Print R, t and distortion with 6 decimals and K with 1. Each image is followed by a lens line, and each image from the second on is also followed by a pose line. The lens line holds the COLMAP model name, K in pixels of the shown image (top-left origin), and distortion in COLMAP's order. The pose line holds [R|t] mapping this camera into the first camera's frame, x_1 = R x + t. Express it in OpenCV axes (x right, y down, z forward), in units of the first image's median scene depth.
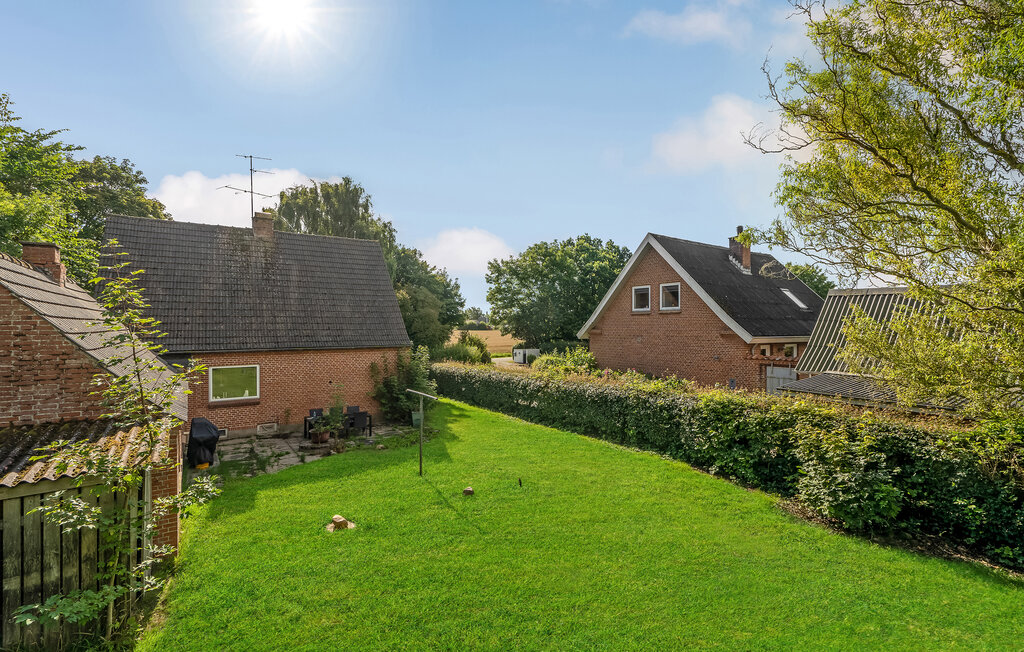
lens RADIAL K [[466.7, 0, 512.4], [0, 466.7, 325.8], [0, 0, 1]] dist [-0.001365, -0.000171]
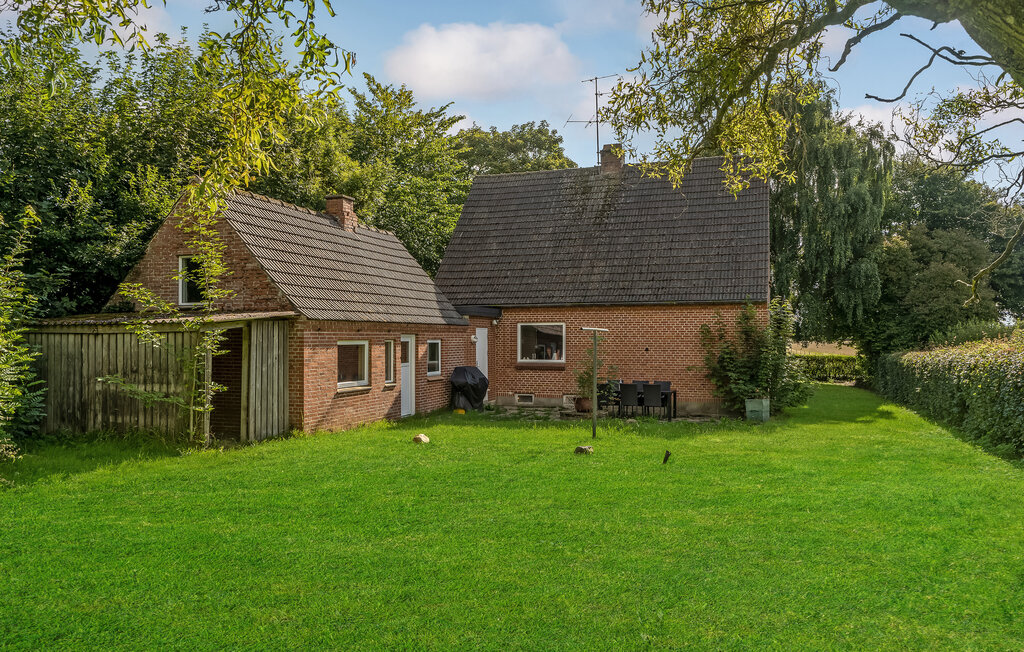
lens RADIAL K [[741.6, 0, 512.1], [0, 741.6, 326.4], [0, 0, 1]] dist [-0.006322, -0.000578]
pose [[0.582582, -0.013162, -0.812666, 0.439968], [-0.002314, 0.999838, -0.017853, 0.104375], [0.812769, 0.012281, 0.582457, 0.136416]]
